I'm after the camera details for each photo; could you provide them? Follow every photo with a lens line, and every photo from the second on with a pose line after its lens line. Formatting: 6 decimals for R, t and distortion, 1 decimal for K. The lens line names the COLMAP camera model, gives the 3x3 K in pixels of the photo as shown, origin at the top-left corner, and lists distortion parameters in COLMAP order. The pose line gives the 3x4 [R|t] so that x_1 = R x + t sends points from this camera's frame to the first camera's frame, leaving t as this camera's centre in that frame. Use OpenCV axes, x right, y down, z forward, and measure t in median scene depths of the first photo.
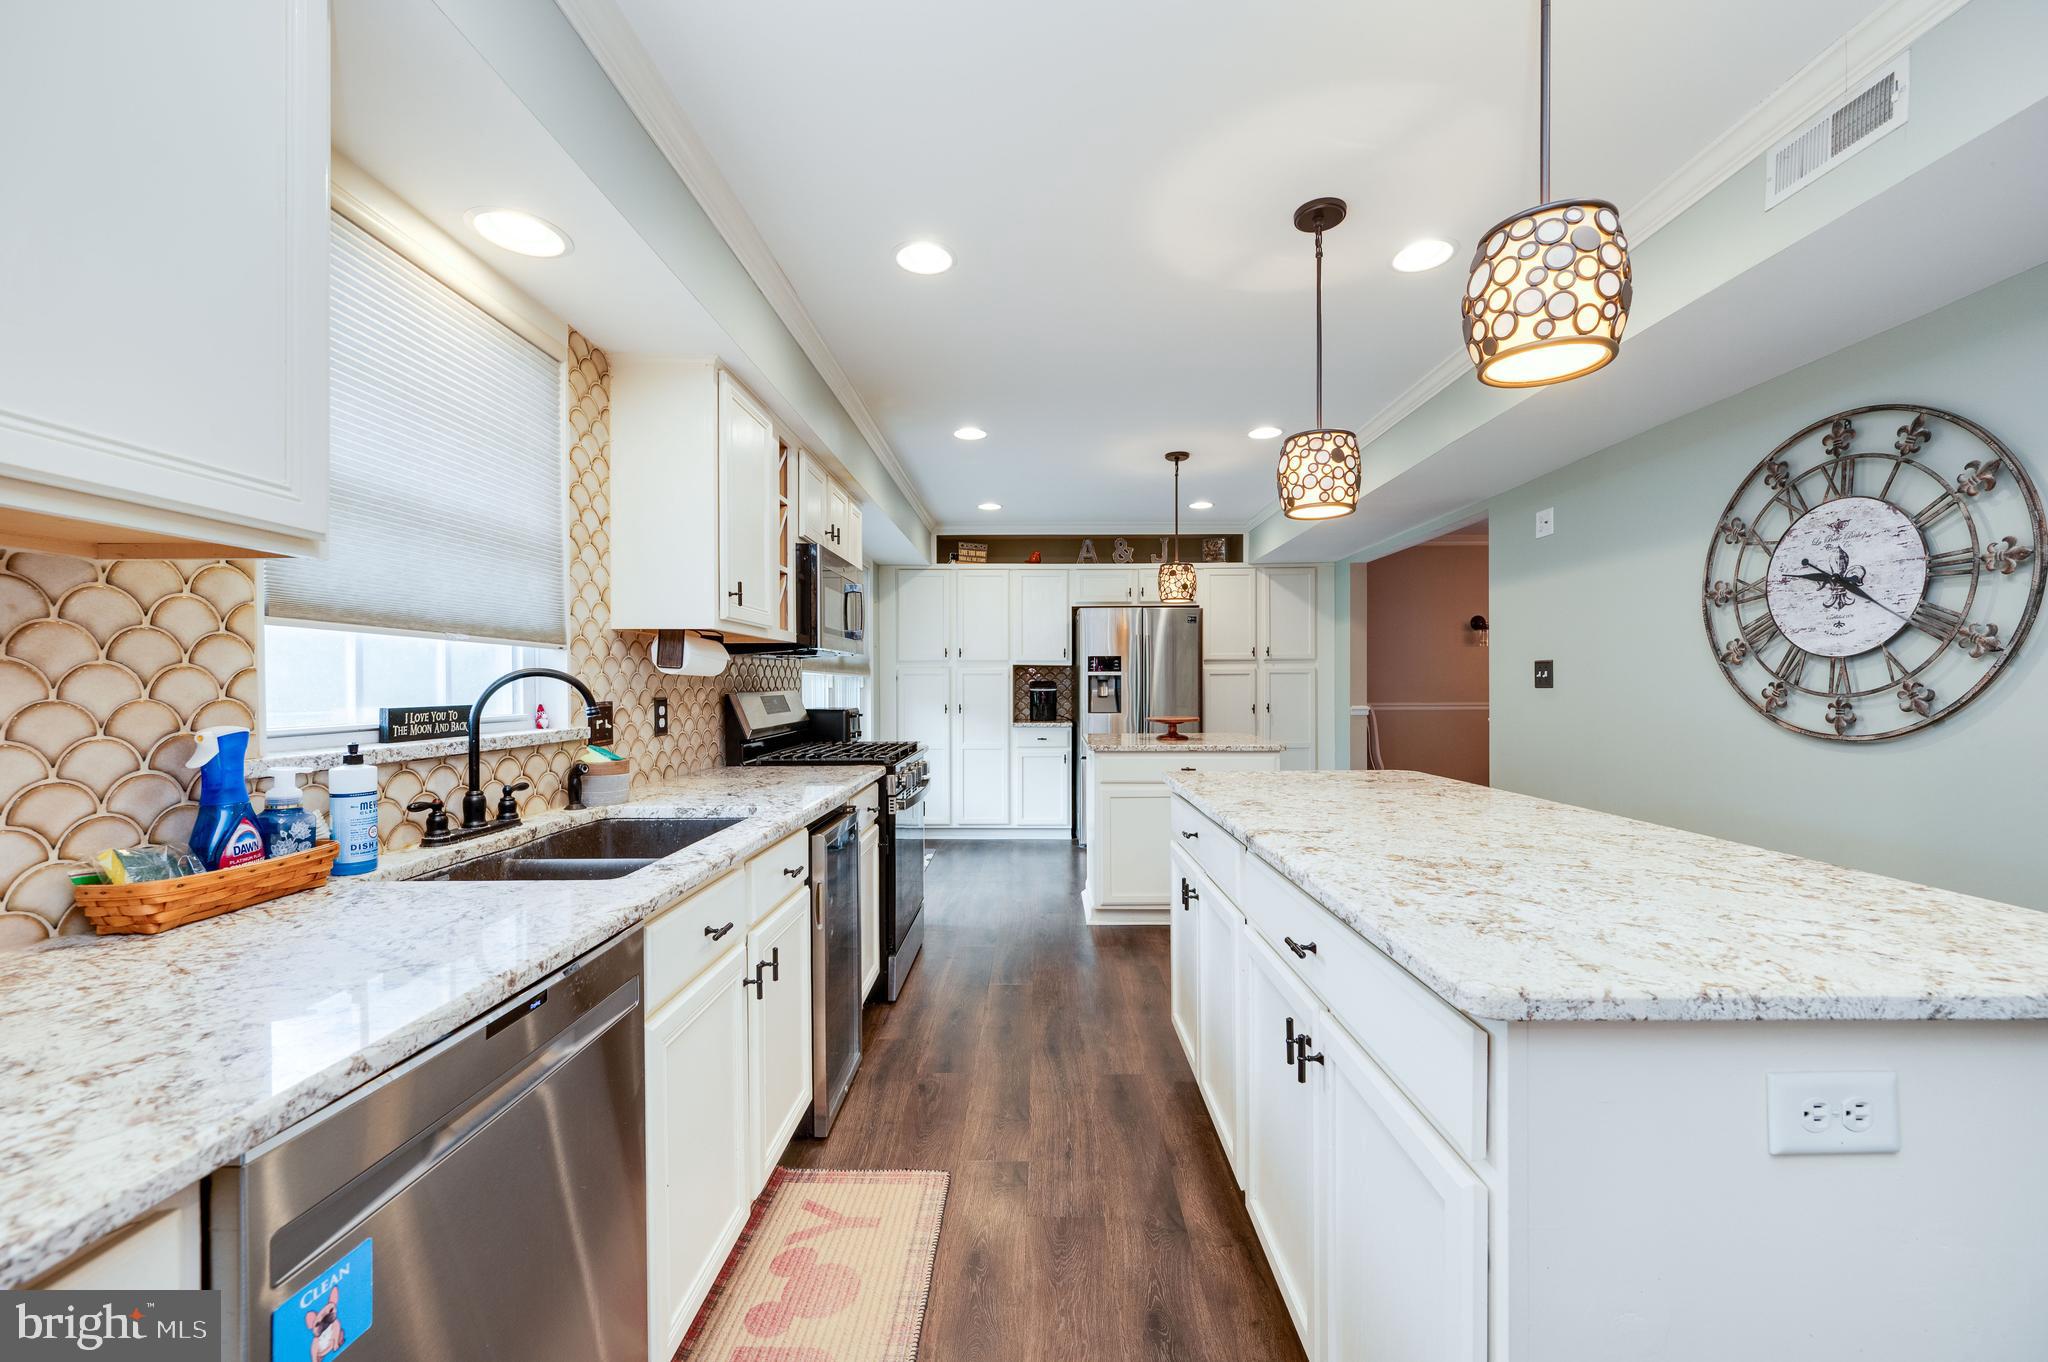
lens RADIAL K [[807.1, 0, 1033.4], [0, 807.1, 688.3], [0, 0, 1]] dist [-0.001916, -0.000255]
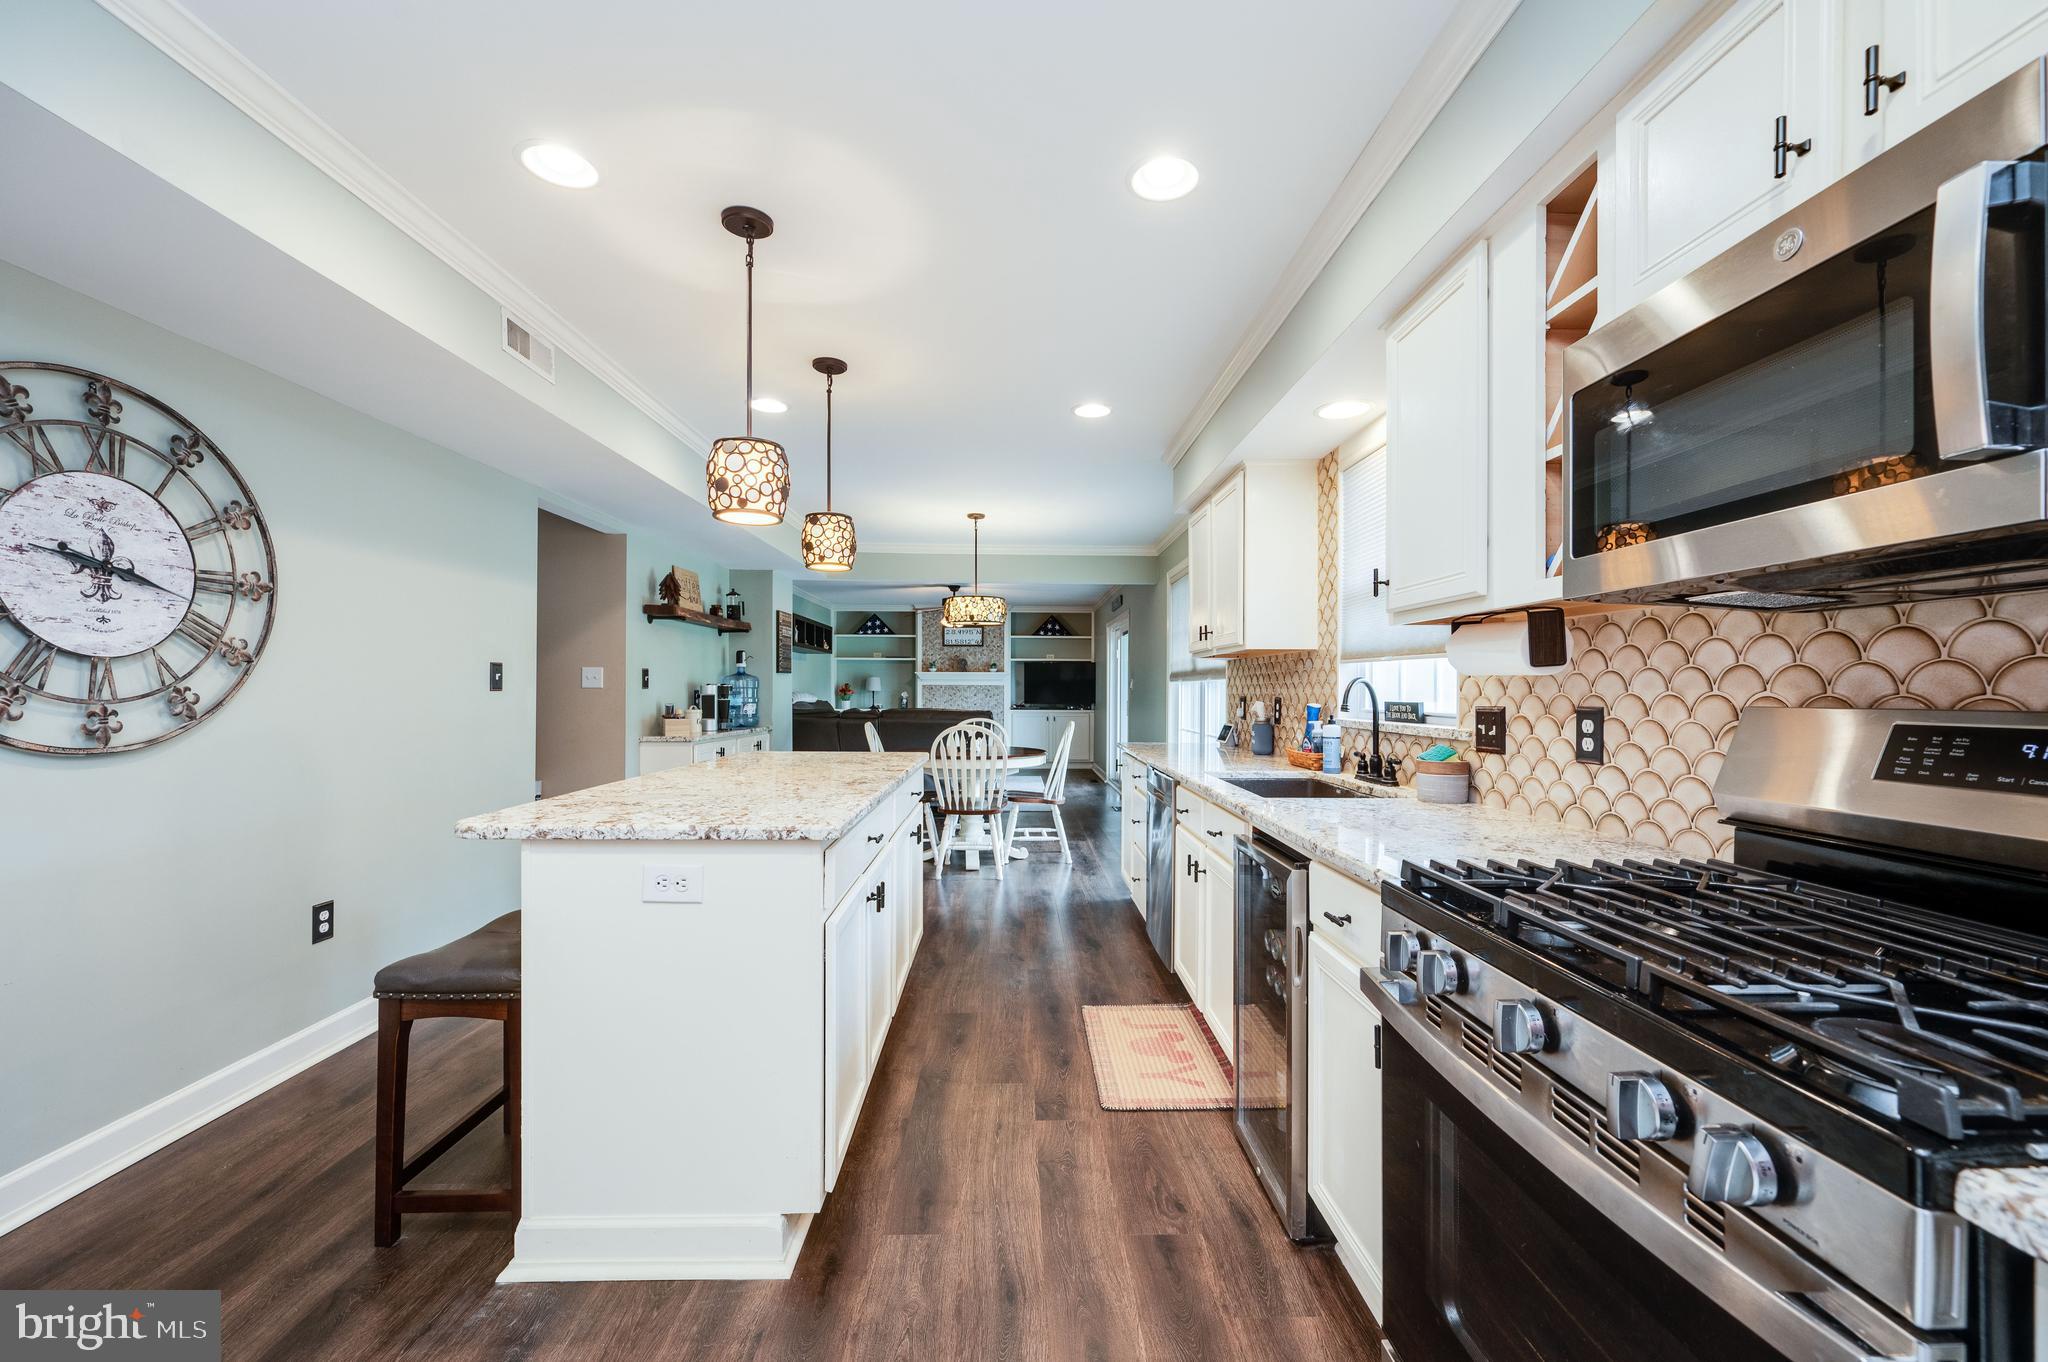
lens RADIAL K [[797.6, 0, 1028.0], [0, 797.6, 686.8], [0, 0, 1]] dist [-0.001513, -0.000140]
pose [[-0.999570, 0.000633, -0.029308, 0.034479], [0.000570, 0.999998, 0.002145, -0.008836], [0.029309, 0.002128, -0.999568, 2.006634]]
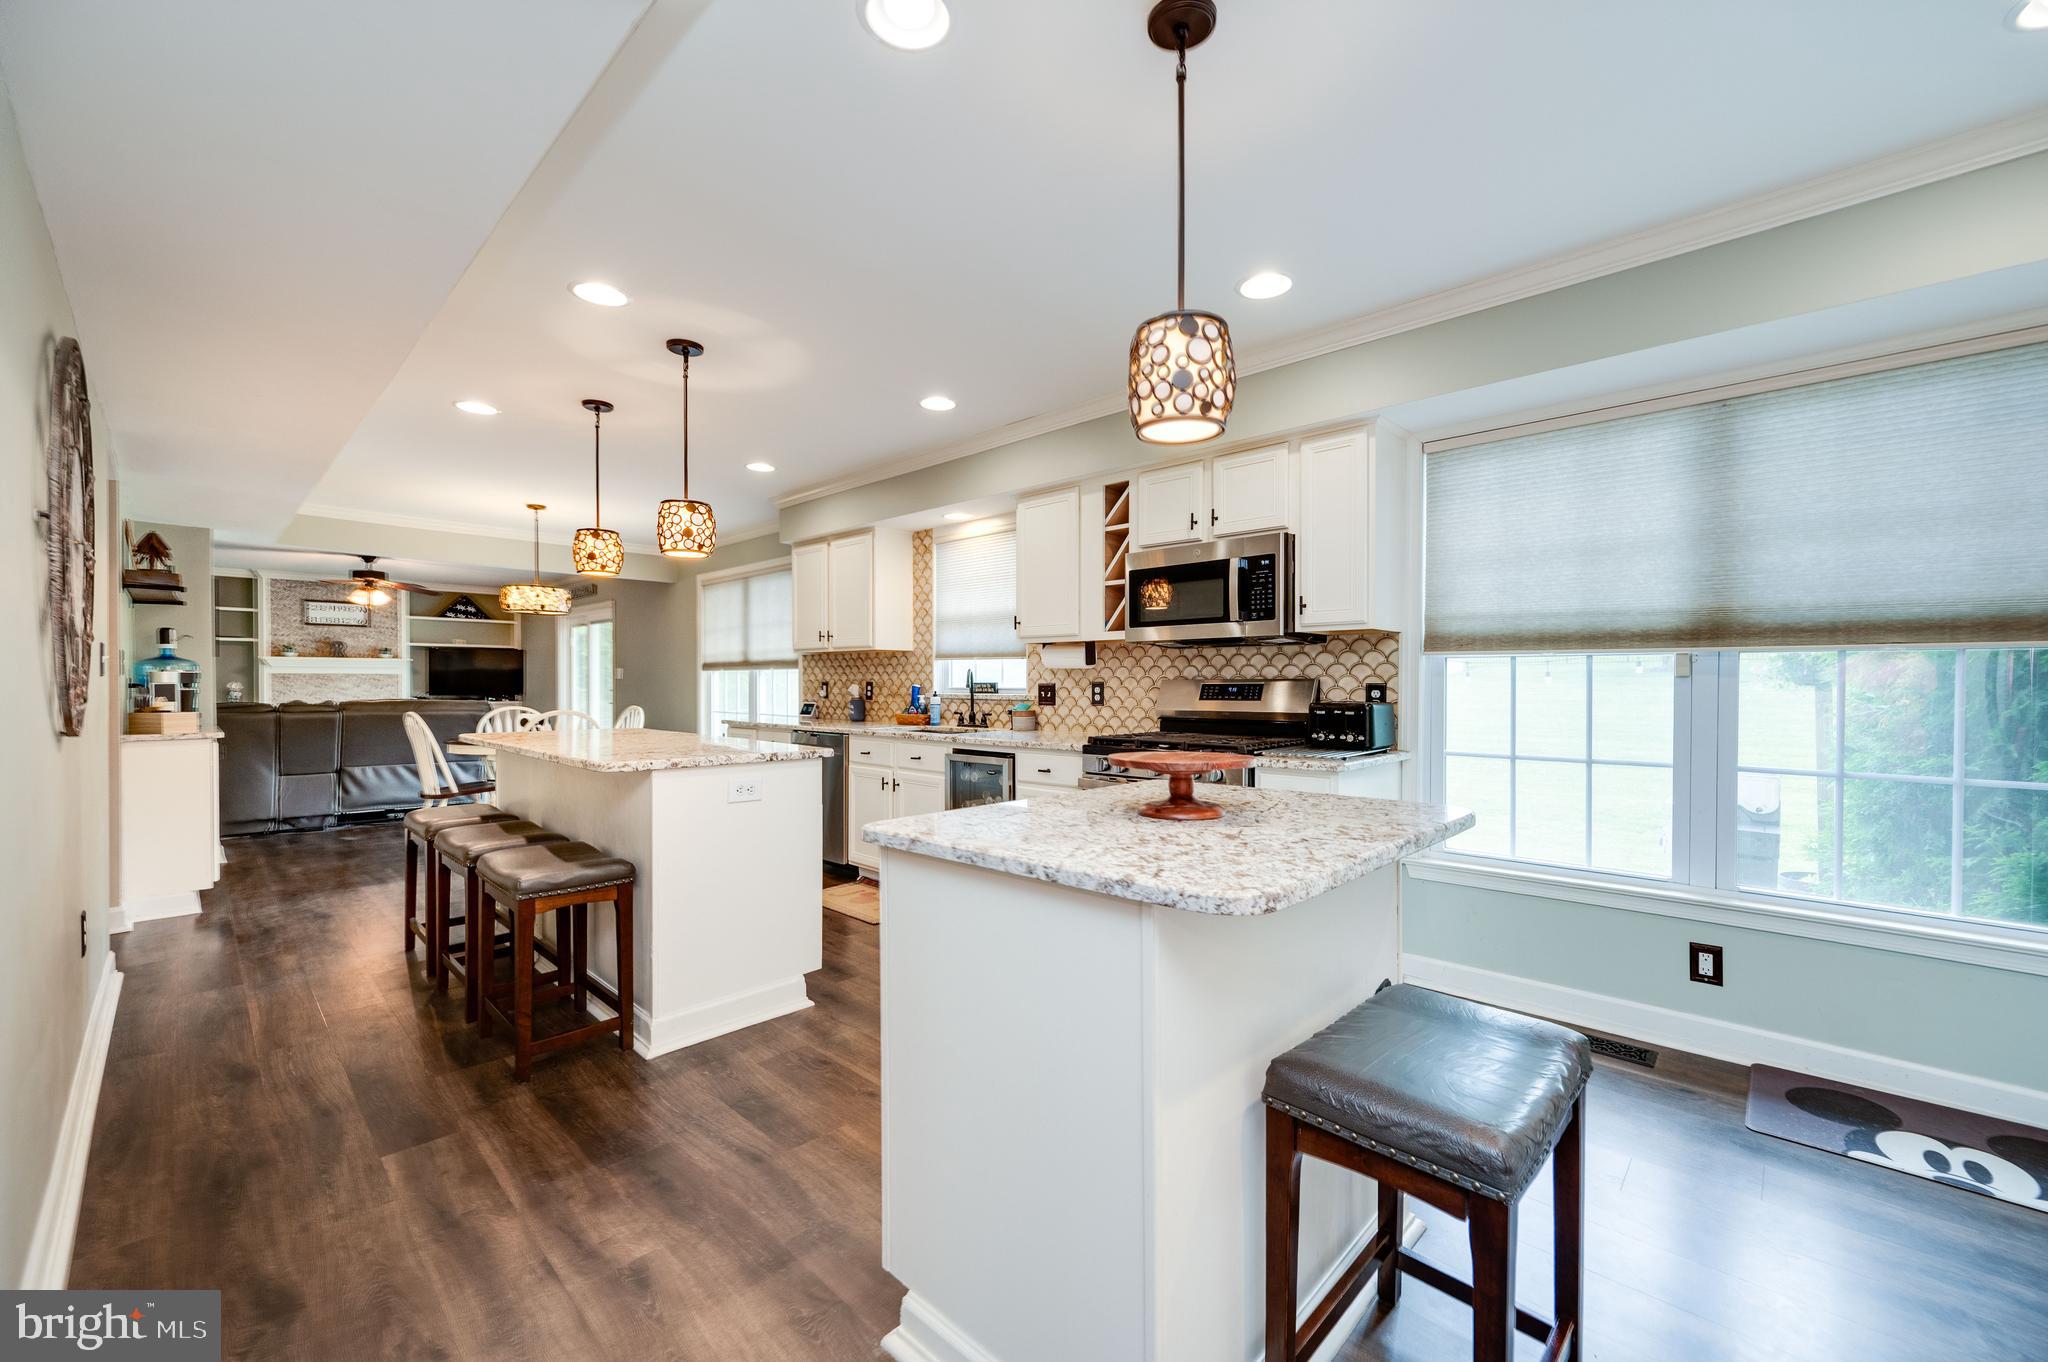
lens RADIAL K [[812.0, 0, 1024.0], [0, 812.0, 687.2], [0, 0, 1]] dist [-0.002225, -0.000467]
pose [[-0.689275, 0.009037, -0.724443, 0.994171], [-0.001219, 0.999906, 0.013634, -0.000236], [0.724498, 0.010281, -0.689200, 2.444182]]
